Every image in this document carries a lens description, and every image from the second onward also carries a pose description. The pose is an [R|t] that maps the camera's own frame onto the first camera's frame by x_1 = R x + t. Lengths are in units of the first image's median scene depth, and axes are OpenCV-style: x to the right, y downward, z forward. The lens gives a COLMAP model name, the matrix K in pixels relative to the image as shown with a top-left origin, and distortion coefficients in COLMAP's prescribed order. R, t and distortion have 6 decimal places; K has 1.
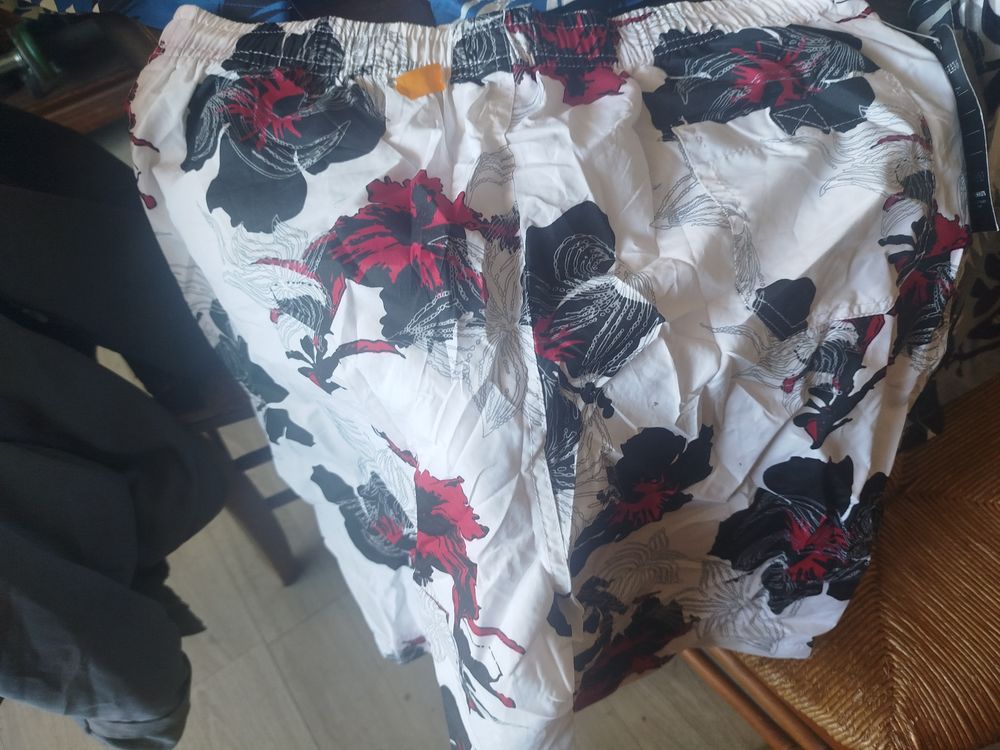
lens RADIAL K [[701.7, 0, 500.0], [0, 701.7, 375.0], [0, 0, 1]] dist [-0.005661, -0.000193]
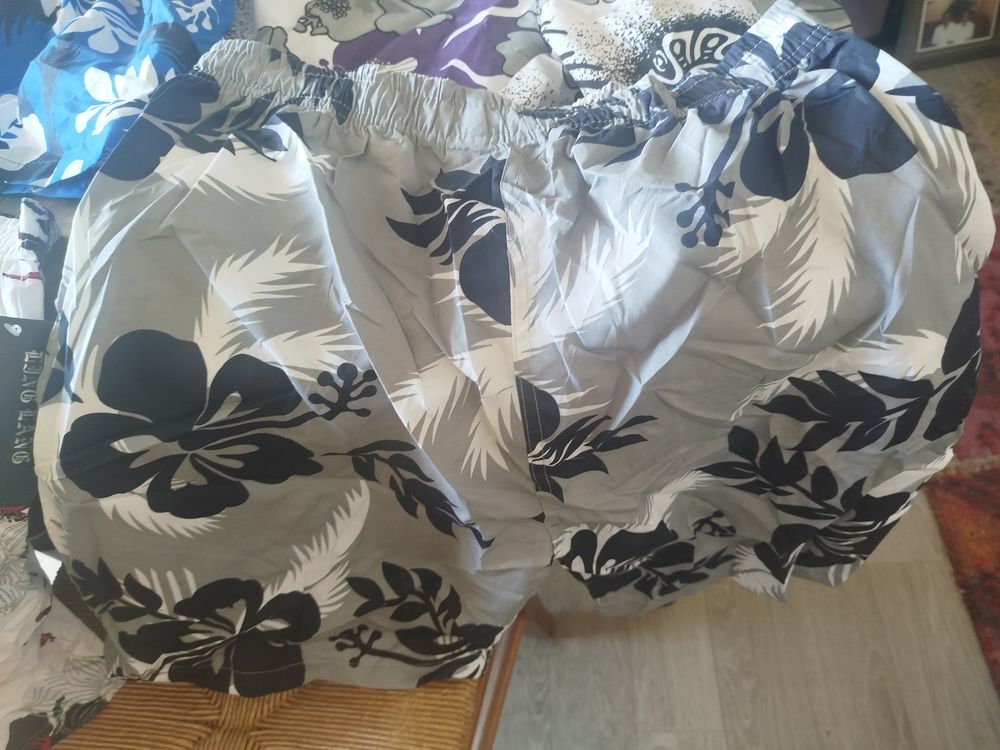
lens RADIAL K [[706.6, 0, 500.0], [0, 706.6, 375.0], [0, 0, 1]] dist [-0.006525, 0.003210]
pose [[0.799341, 0.432438, -0.417195, 1.946450], [-0.435473, 0.895316, 0.093667, -0.957638], [0.414026, 0.106805, 0.903977, 0.399361]]
